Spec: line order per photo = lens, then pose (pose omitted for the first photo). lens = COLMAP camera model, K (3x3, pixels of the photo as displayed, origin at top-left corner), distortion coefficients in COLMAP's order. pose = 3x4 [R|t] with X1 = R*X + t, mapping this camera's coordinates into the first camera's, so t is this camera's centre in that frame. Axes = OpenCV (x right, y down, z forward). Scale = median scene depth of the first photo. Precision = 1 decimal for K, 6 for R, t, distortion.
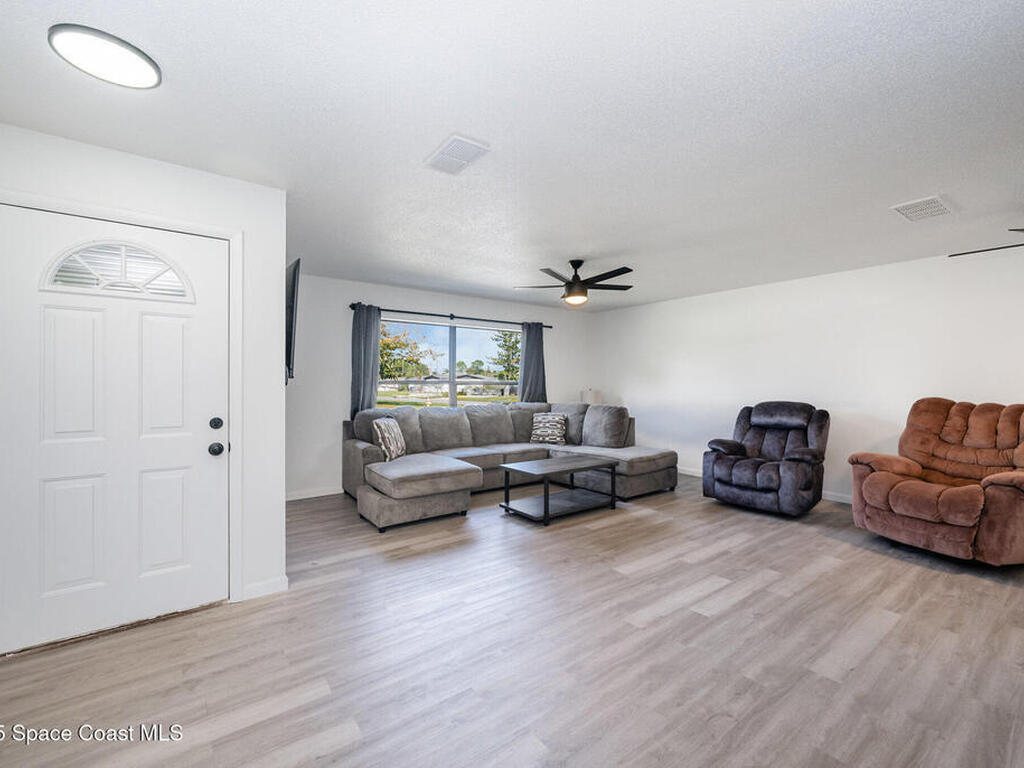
lens RADIAL K [[454.4, 0, 513.8], [0, 454.4, 385.3], [0, 0, 1]] dist [-0.002060, 0.000043]
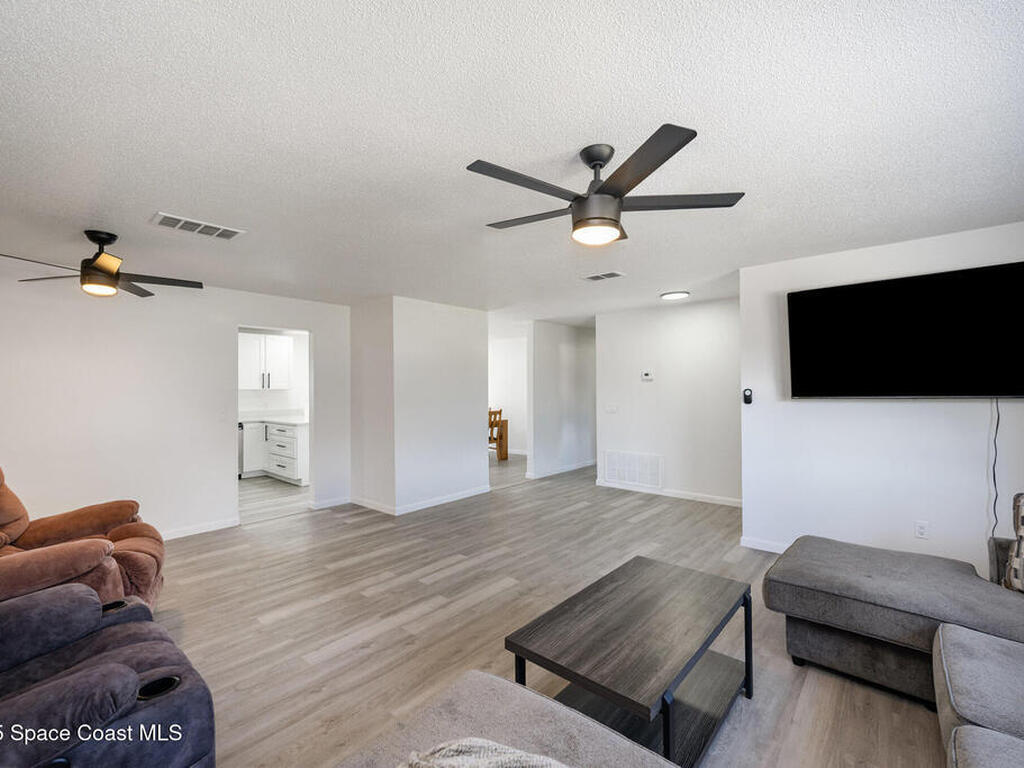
lens RADIAL K [[454.4, 0, 513.8], [0, 454.4, 385.3], [0, 0, 1]] dist [-0.002060, 0.000043]
pose [[-0.978631, 0.005098, -0.205562, 0.453732], [0.005660, 0.999982, -0.002150, -0.052111], [0.205548, -0.003268, -0.978642, 2.066186]]
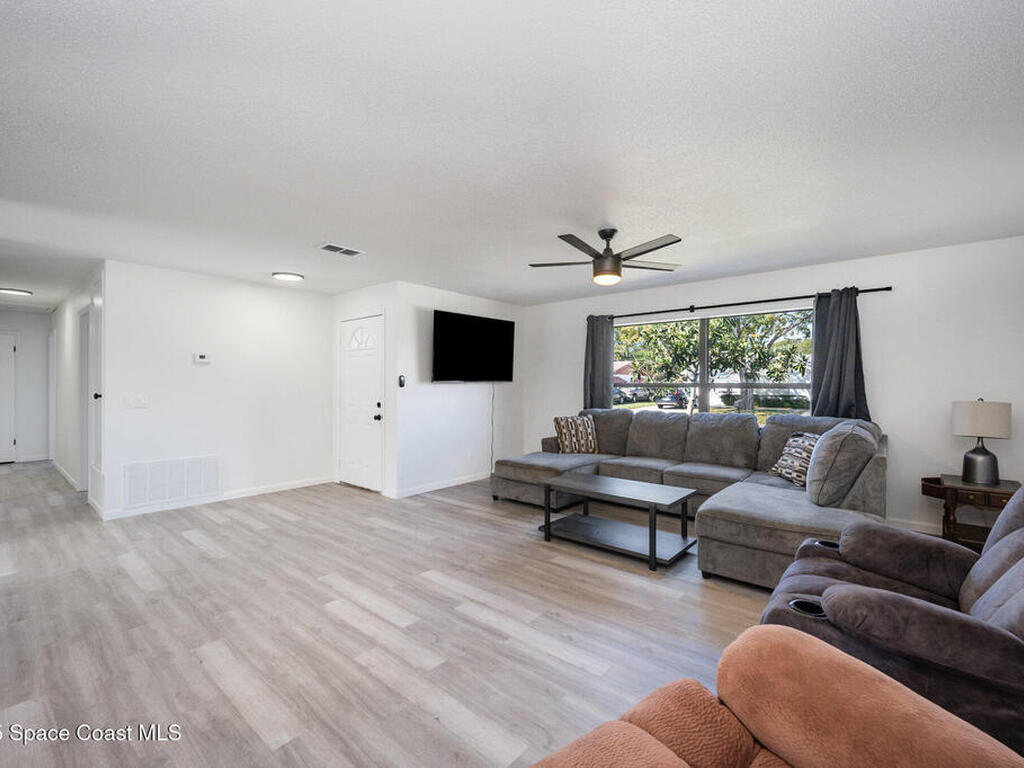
lens RADIAL K [[454.4, 0, 513.8], [0, 454.4, 385.3], [0, 0, 1]] dist [-0.002060, 0.000043]
pose [[0.220889, 0.000945, -0.975299, 1.260261], [-0.006961, 0.999976, -0.000607, -0.006318], [0.975274, 0.006923, 0.220890, 0.963522]]
